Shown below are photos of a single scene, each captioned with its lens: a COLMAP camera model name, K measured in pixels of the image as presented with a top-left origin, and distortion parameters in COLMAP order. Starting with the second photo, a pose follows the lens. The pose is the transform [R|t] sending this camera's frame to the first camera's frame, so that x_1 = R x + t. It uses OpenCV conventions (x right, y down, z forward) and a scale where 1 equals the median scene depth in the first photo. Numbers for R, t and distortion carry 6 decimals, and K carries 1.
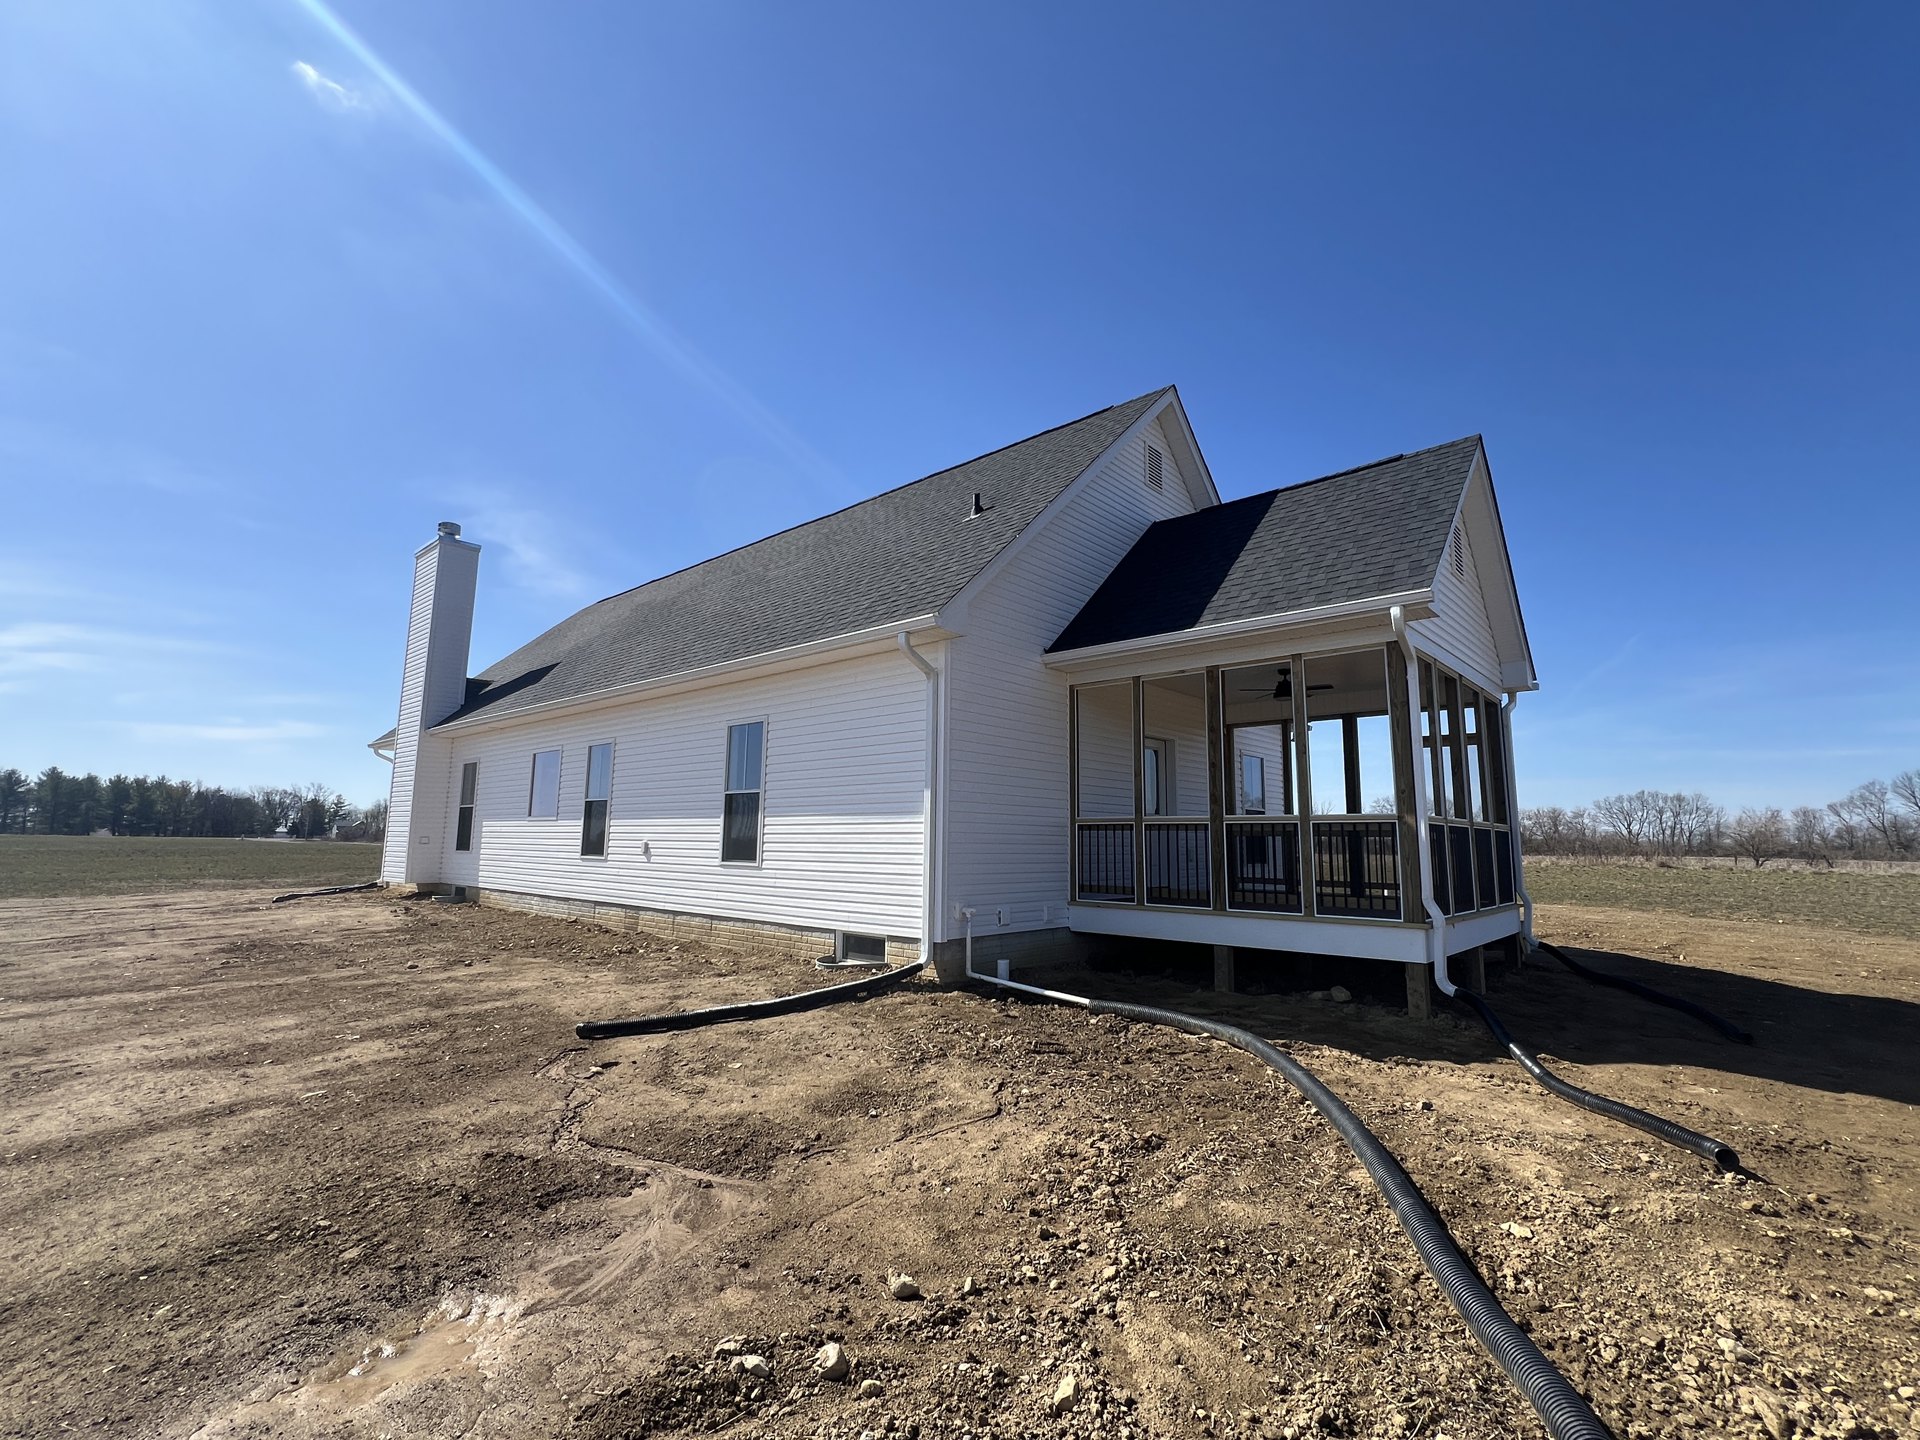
lens RADIAL K [[846.1, 0, 963.7], [0, 846.1, 718.9], [0, 0, 1]] dist [0.000296, -0.000062]
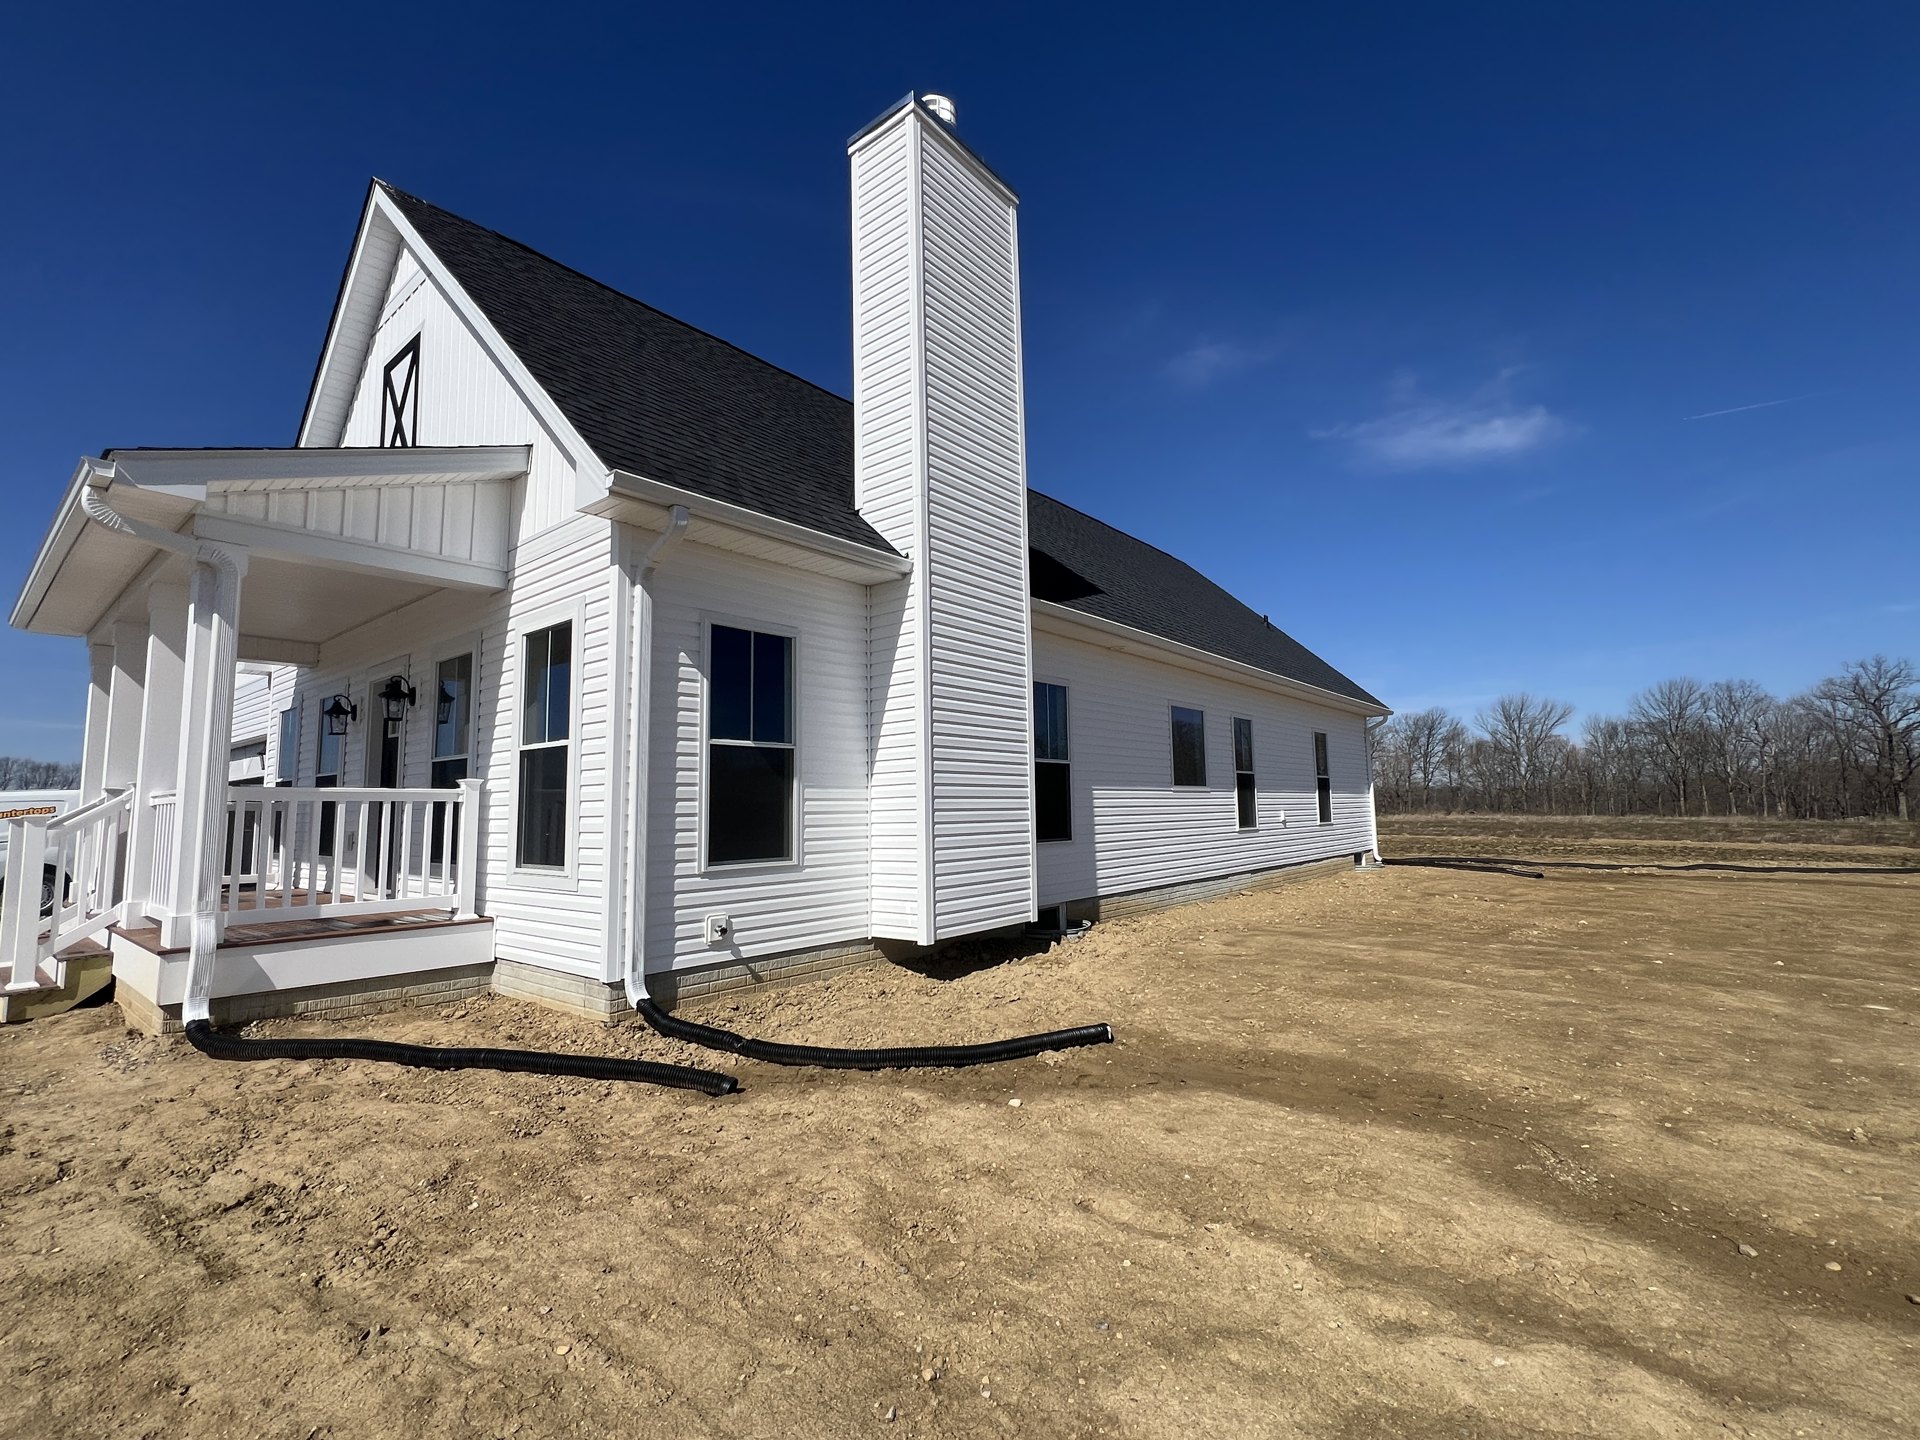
lens RADIAL K [[846.1, 0, 967.2], [0, 846.1, 717.2], [0, 0, 1]] dist [0.000296, -0.000062]
pose [[-0.060680, 0.101456, 0.992988, -1.158797], [-0.116915, 0.987251, -0.108014, 0.149900], [-0.991286, -0.122649, -0.048045, 1.155607]]
